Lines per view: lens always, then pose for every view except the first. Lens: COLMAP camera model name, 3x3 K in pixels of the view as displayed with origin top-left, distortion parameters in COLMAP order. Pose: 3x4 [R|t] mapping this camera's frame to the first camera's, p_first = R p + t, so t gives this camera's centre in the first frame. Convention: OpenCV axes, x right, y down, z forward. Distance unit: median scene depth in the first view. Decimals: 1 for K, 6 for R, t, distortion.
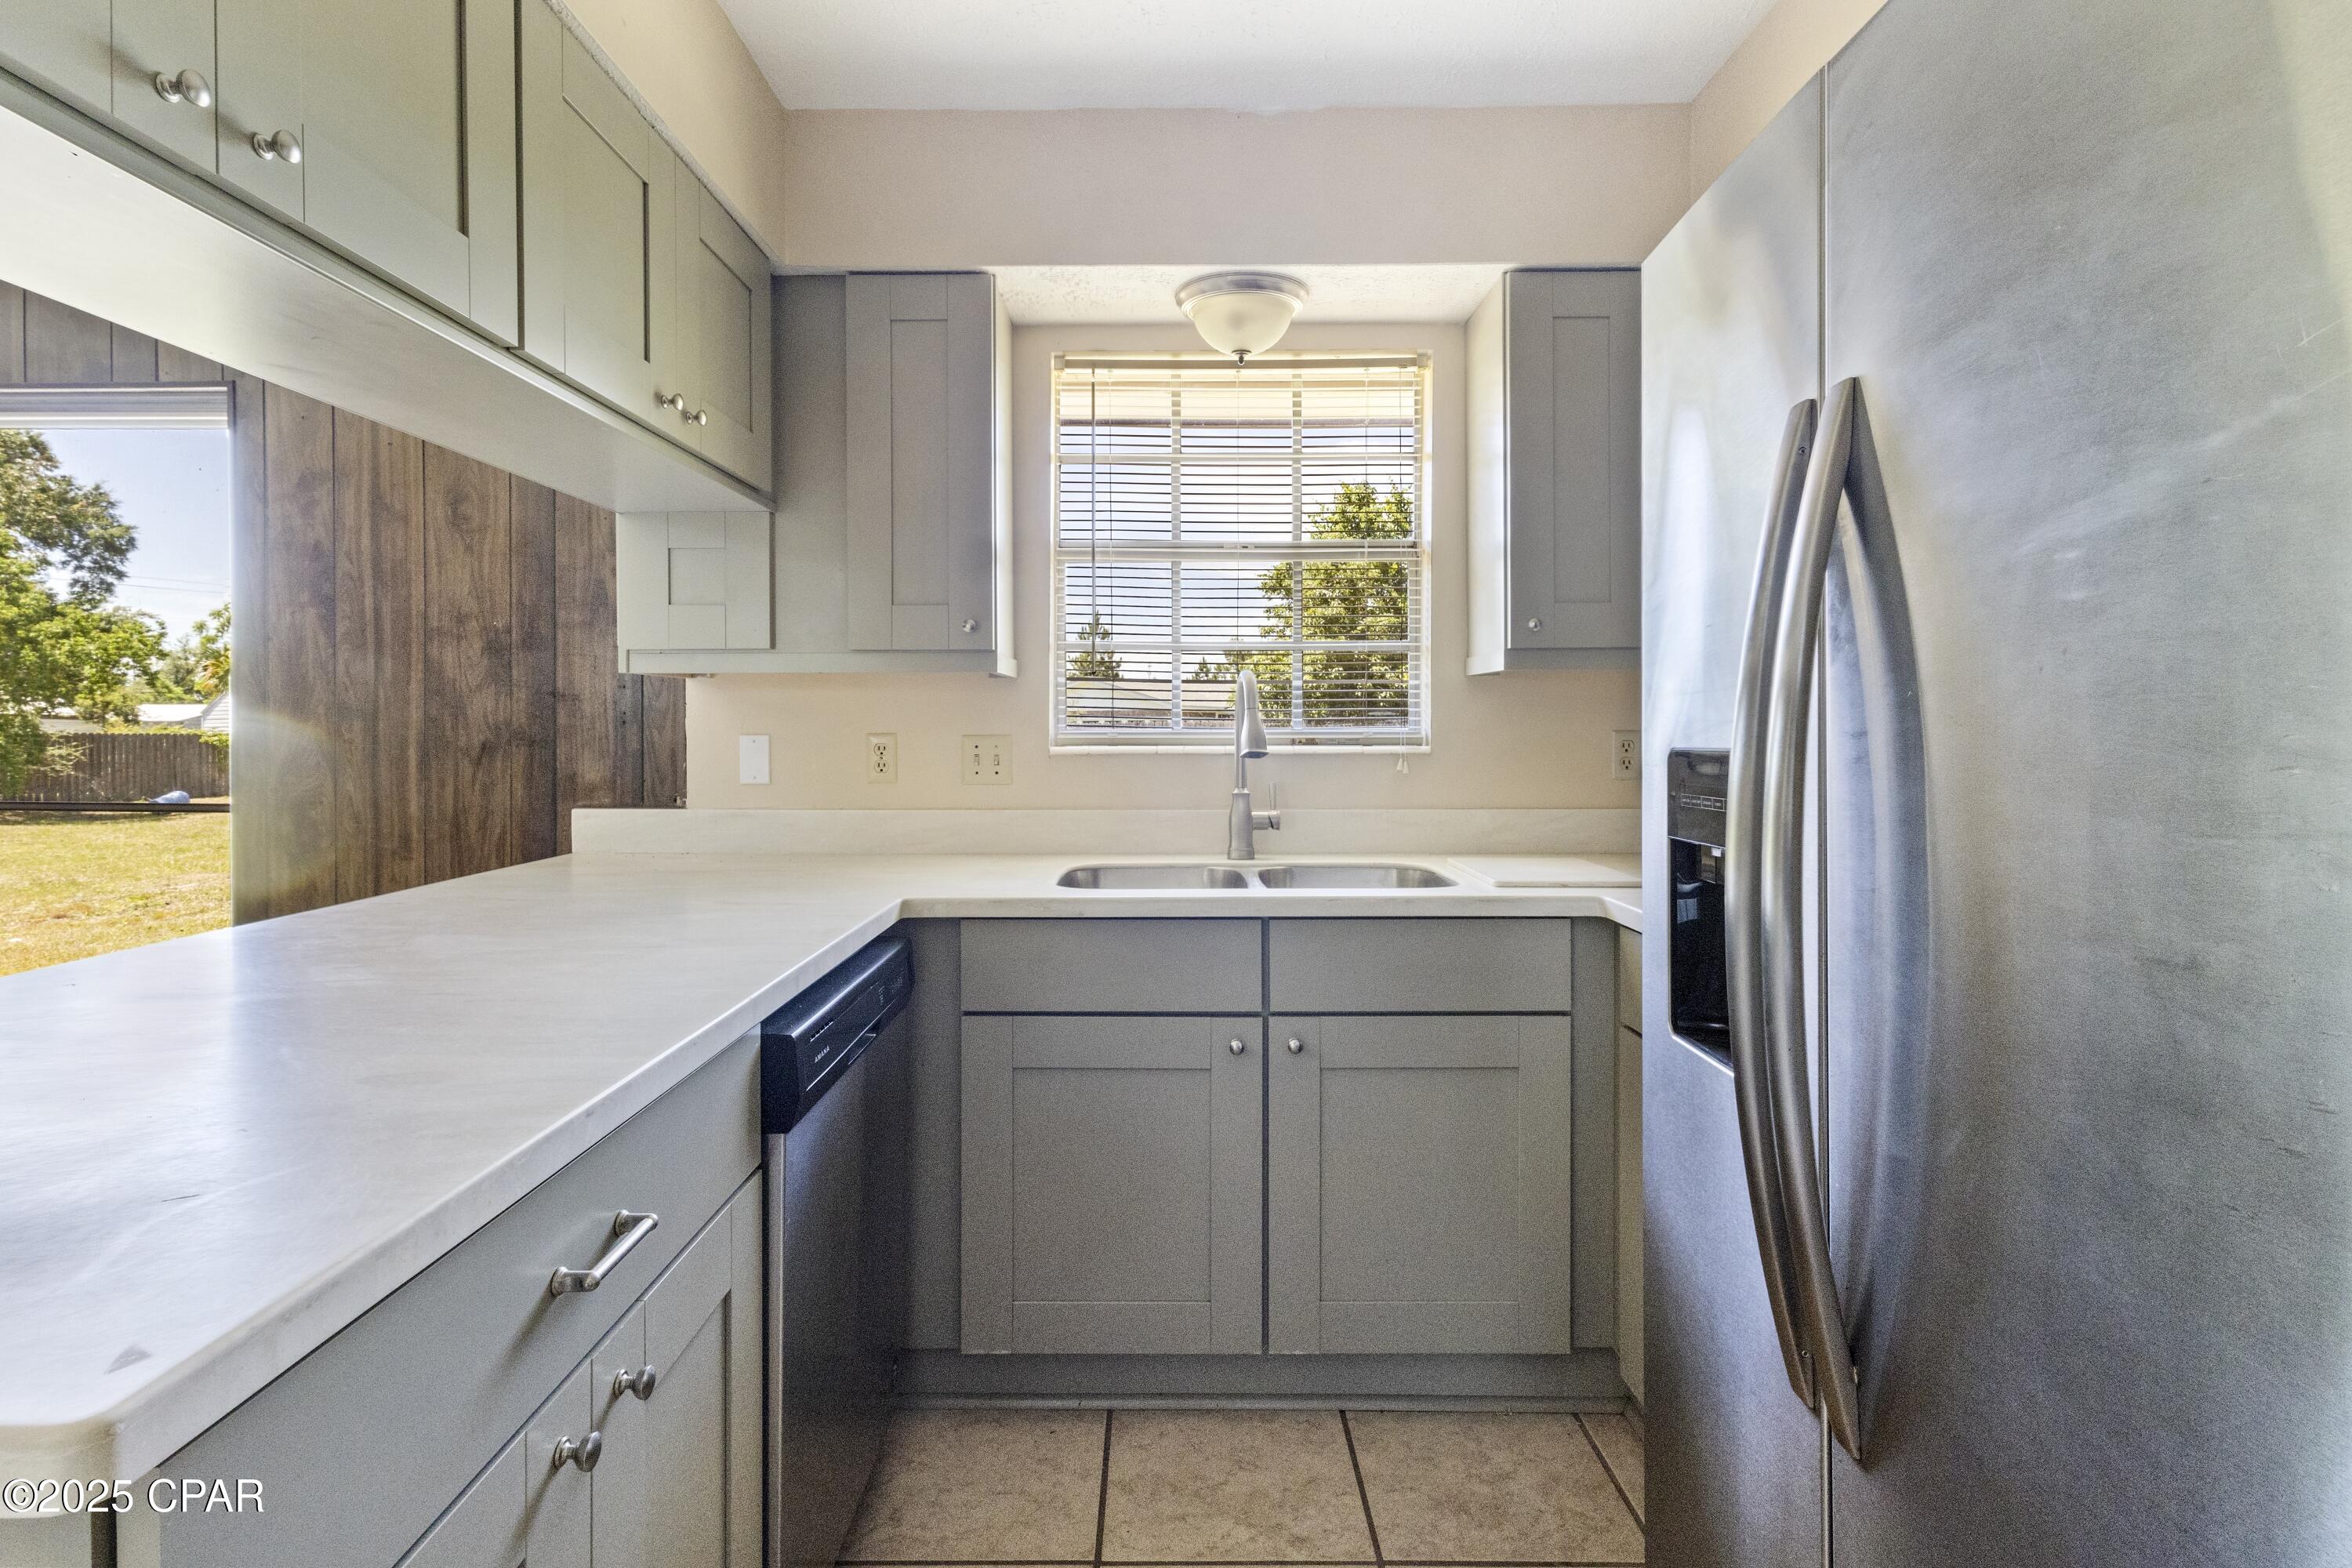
lens RADIAL K [[1109.1, 0, 1151.1], [0, 1109.1, 726.6], [0, 0, 1]] dist [0.000993, 0.001013]
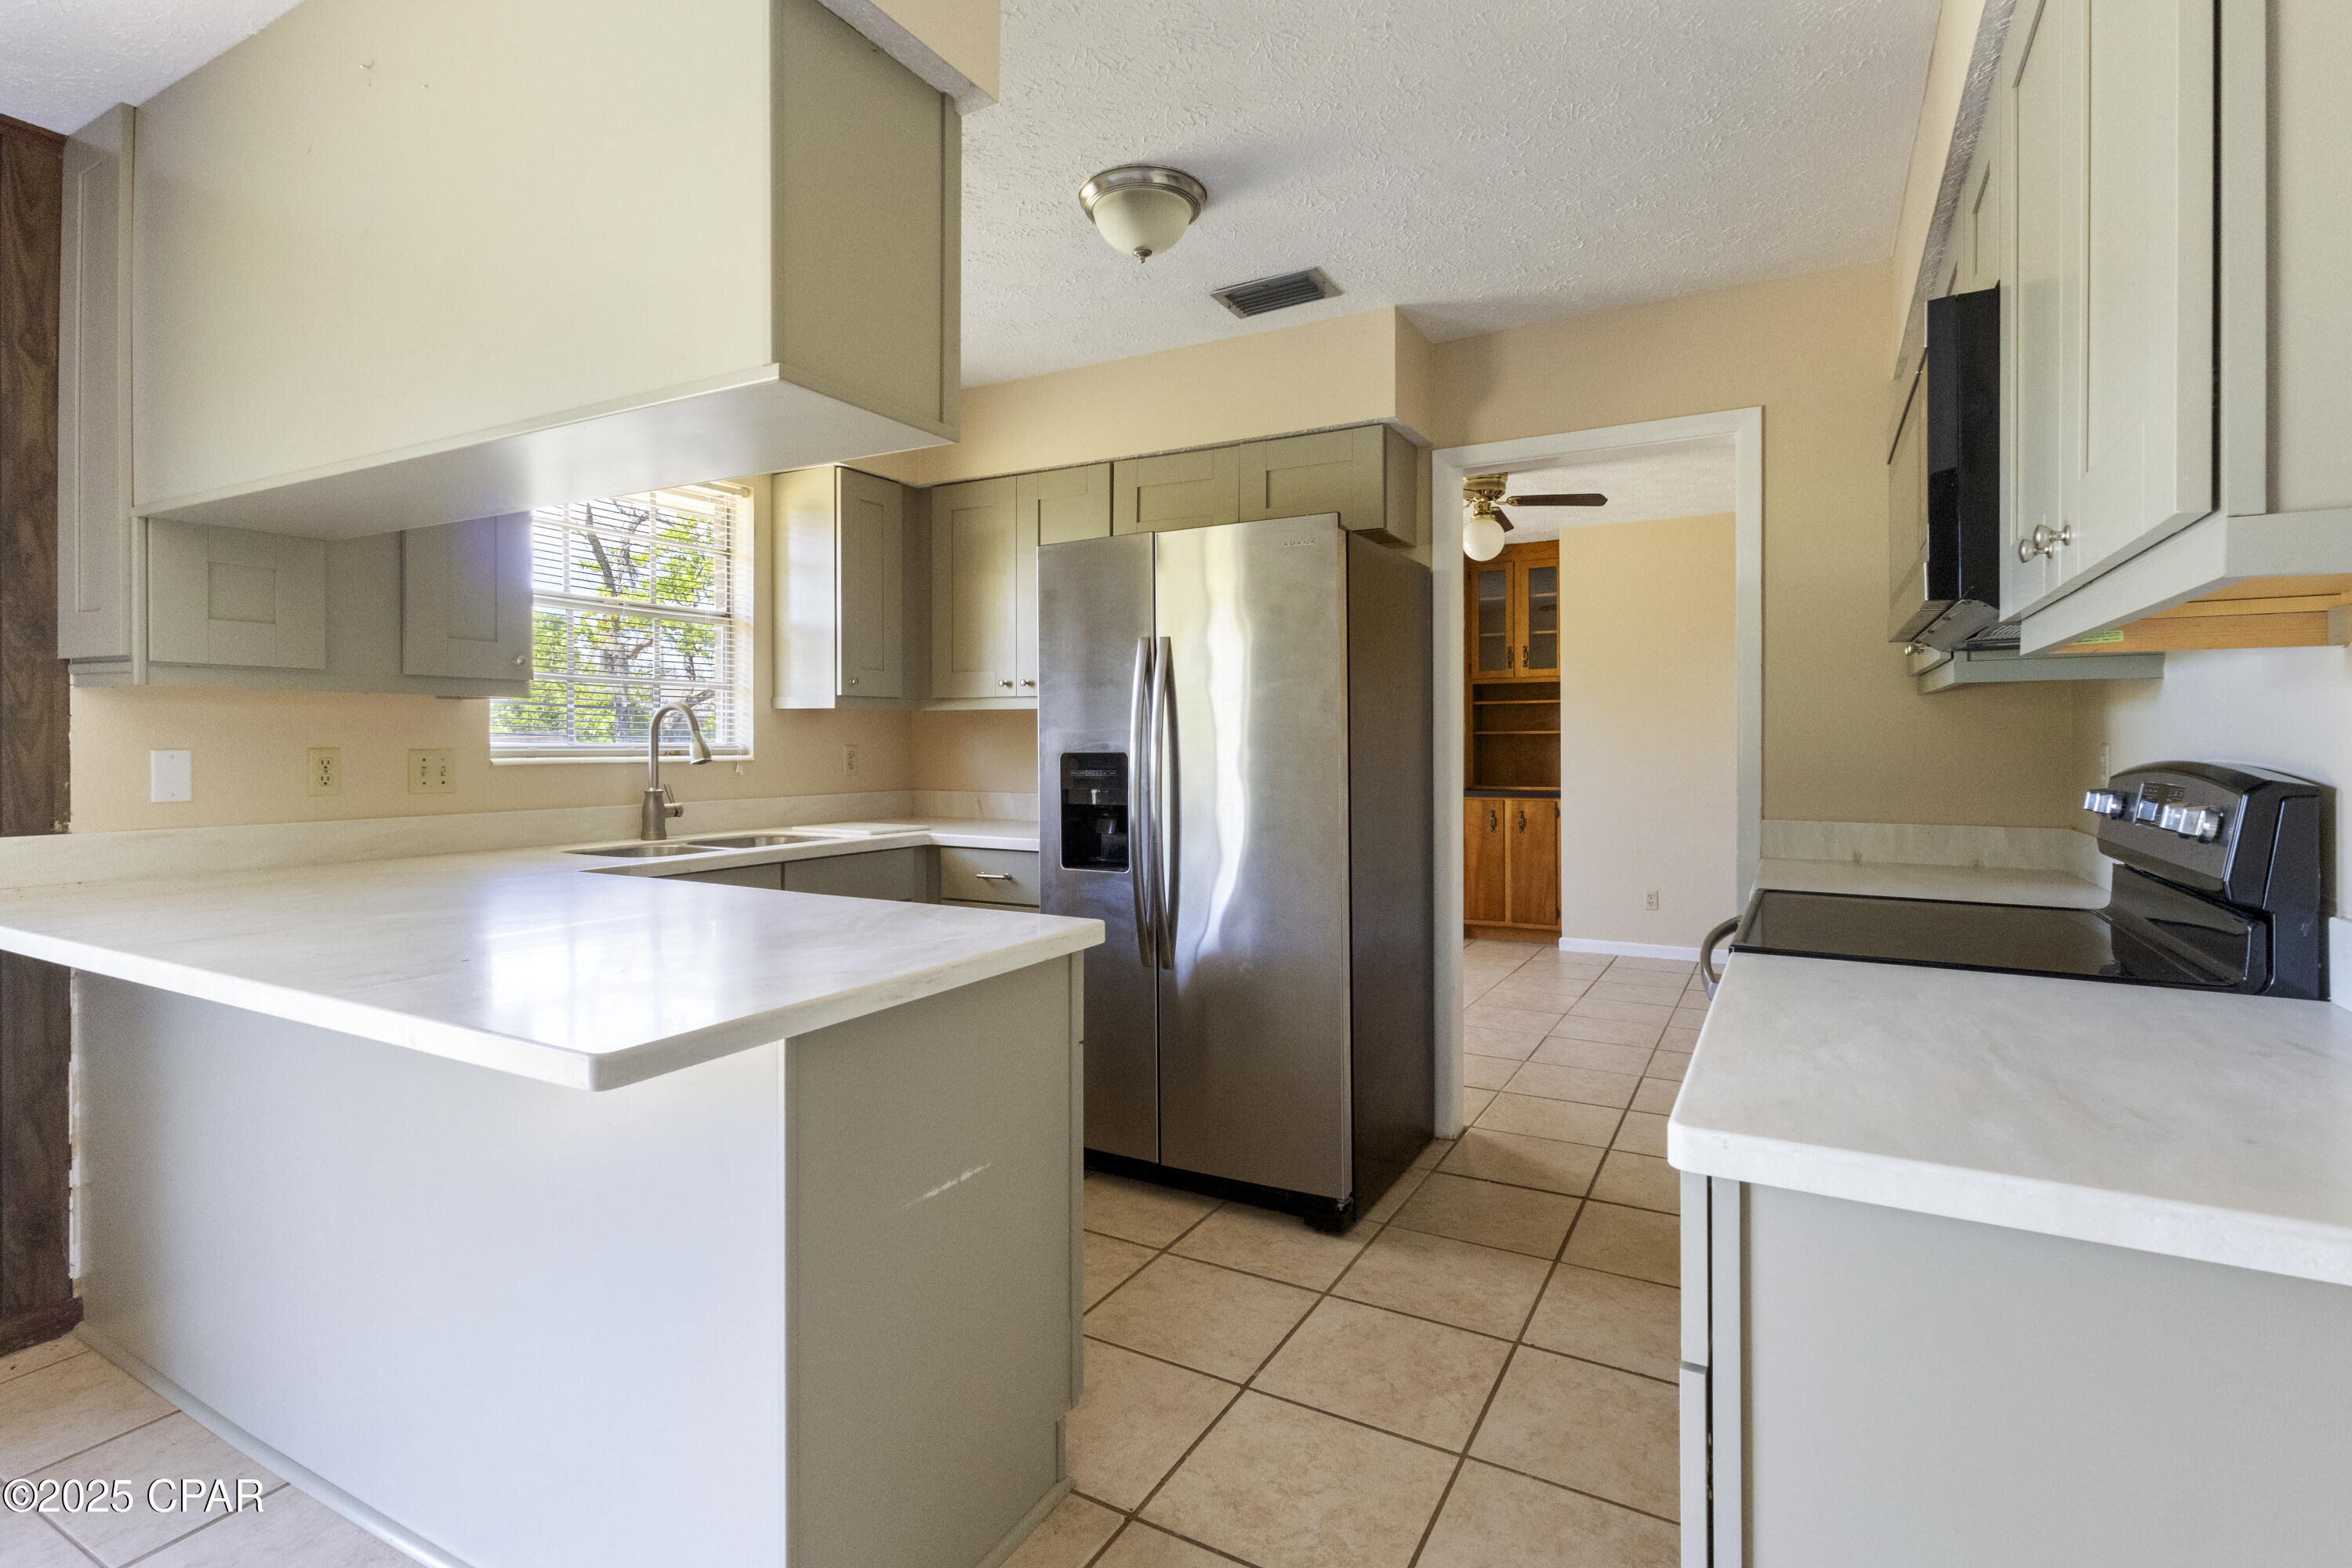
lens RADIAL K [[1109.1, 0, 1161.5], [0, 1109.1, 748.6], [0, 0, 1]] dist [0.000993, 0.001013]
pose [[0.475723, -0.002971, 0.879590, -0.784931], [-0.005432, 0.999965, 0.006315, -0.004070], [-0.879578, -0.007782, 0.475690, -0.184858]]
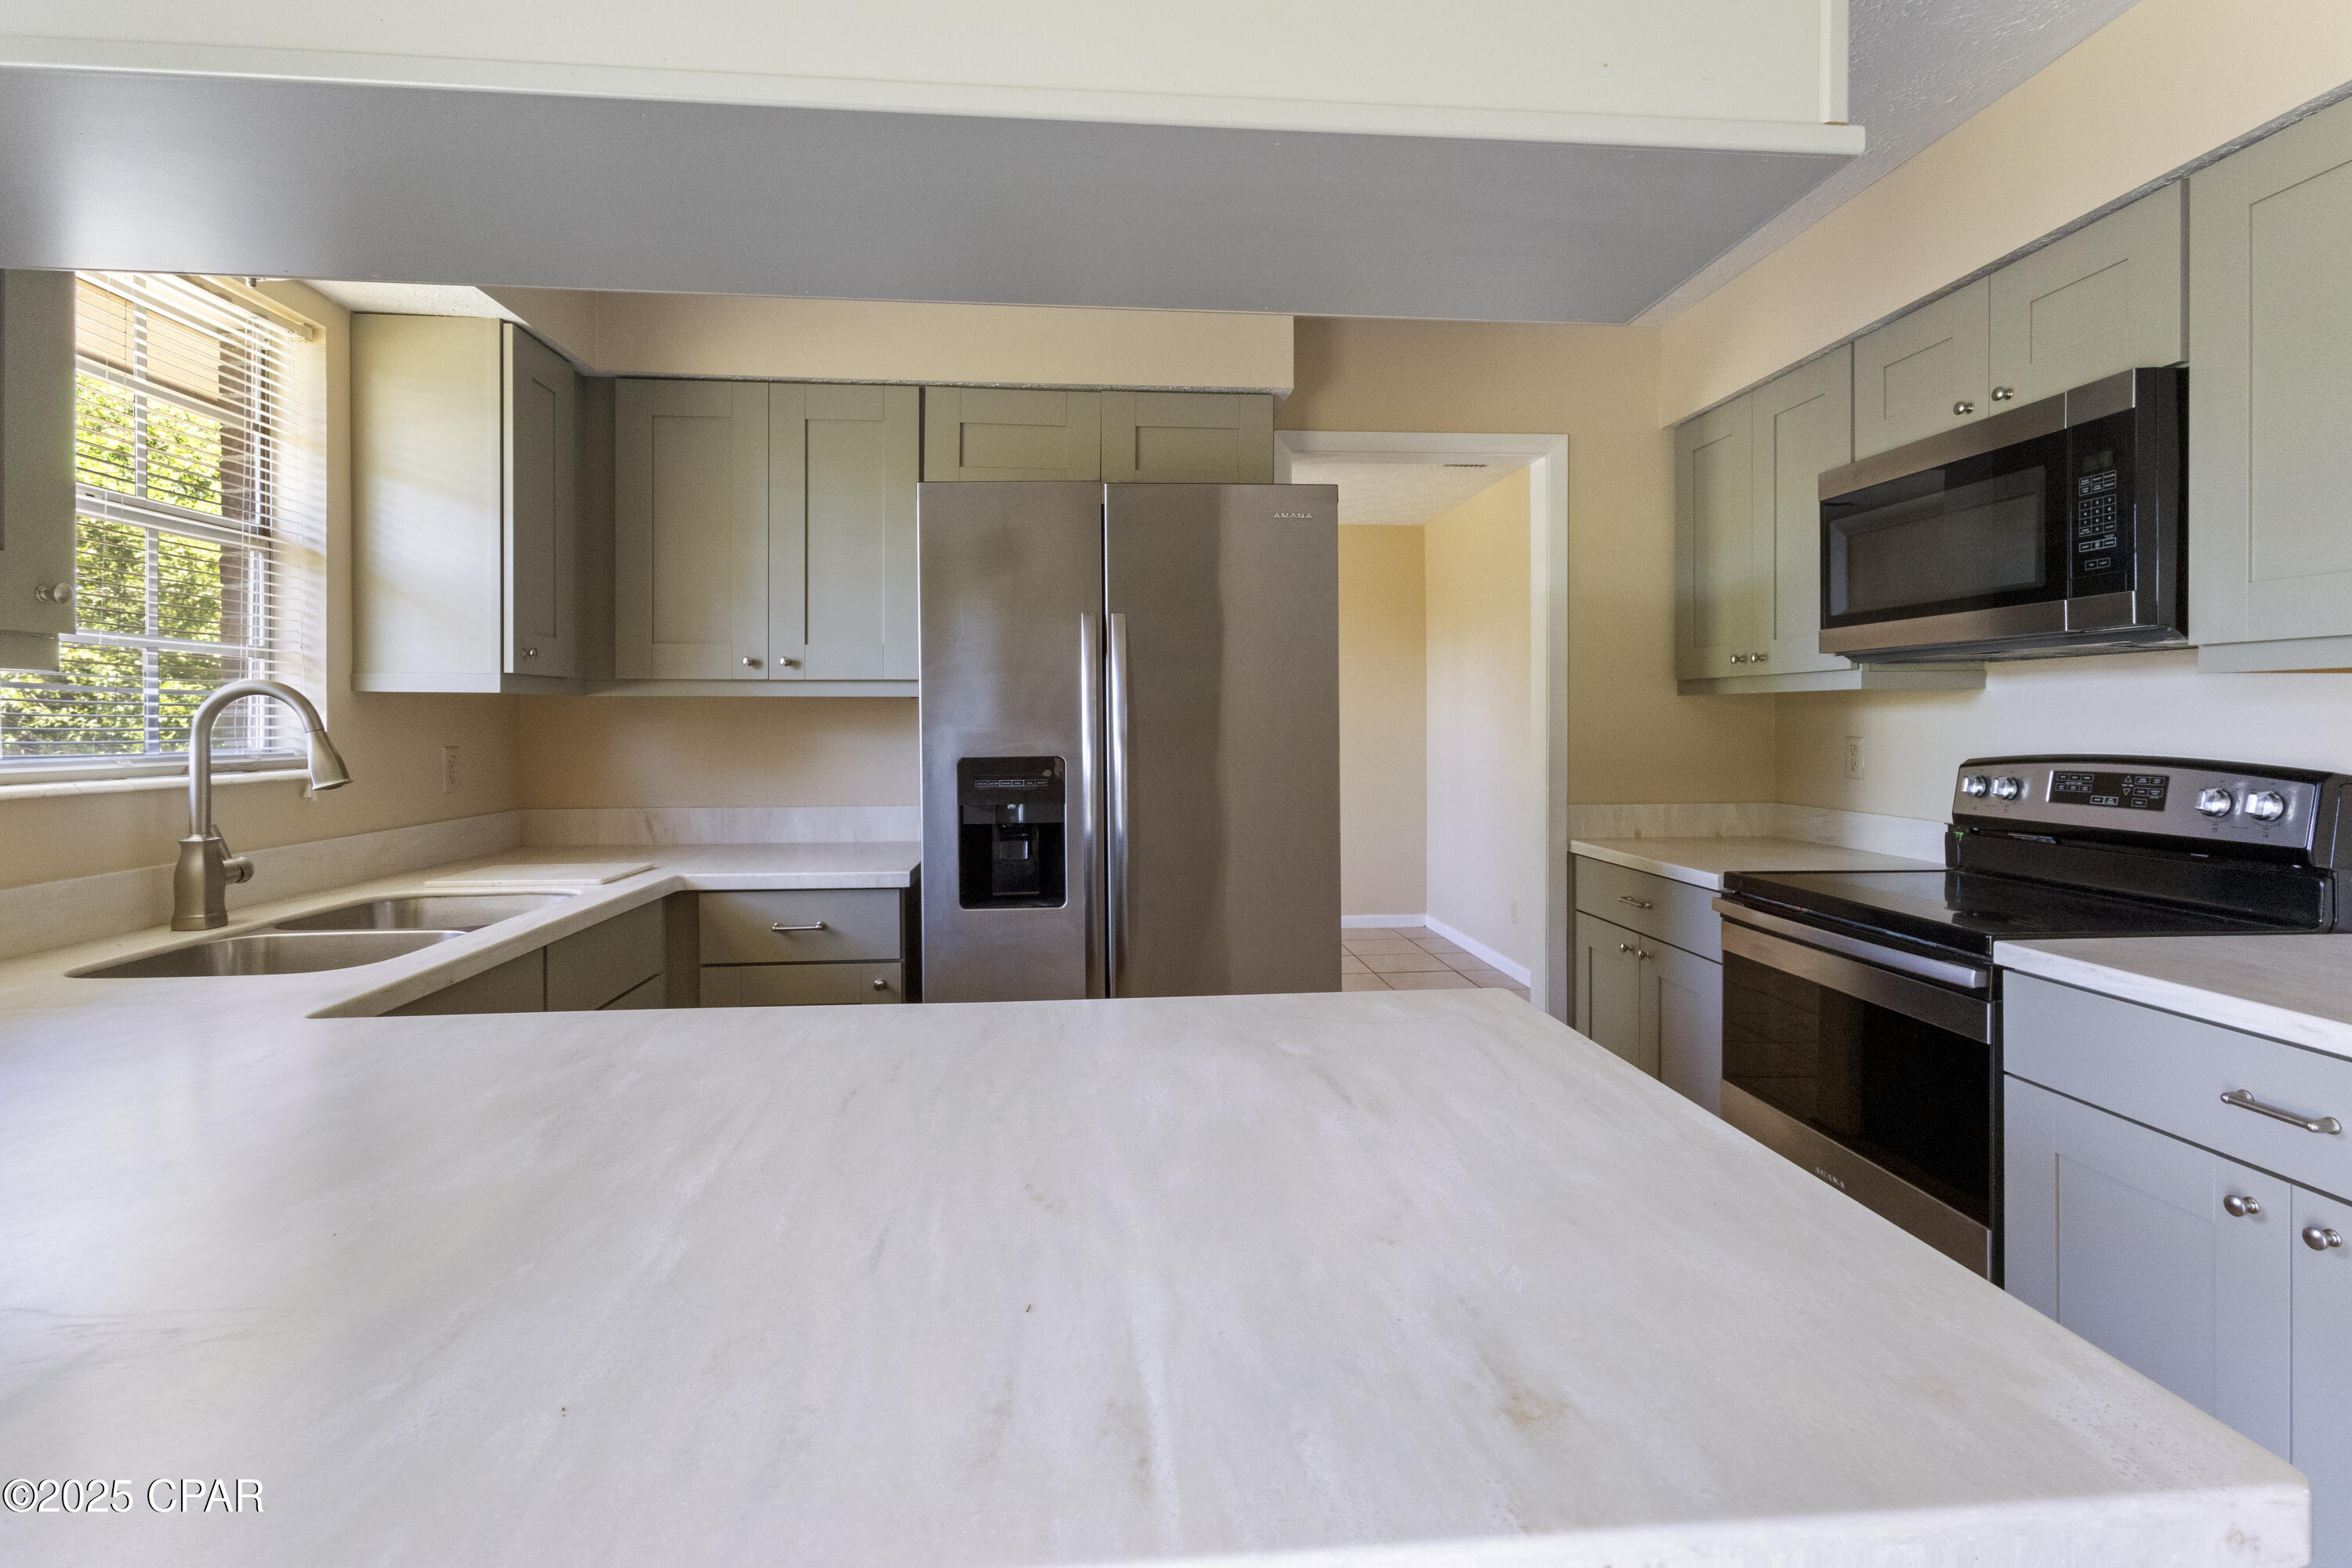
lens RADIAL K [[1109.1, 0, 1180.9], [0, 1109.1, 734.3], [0, 0, 1]] dist [0.000993, 0.001013]
pose [[-0.102737, -0.007046, 0.994684, -0.711269], [-0.001275, 0.999975, 0.006952, -0.016914], [-0.994708, -0.000554, -0.102744, 0.396133]]
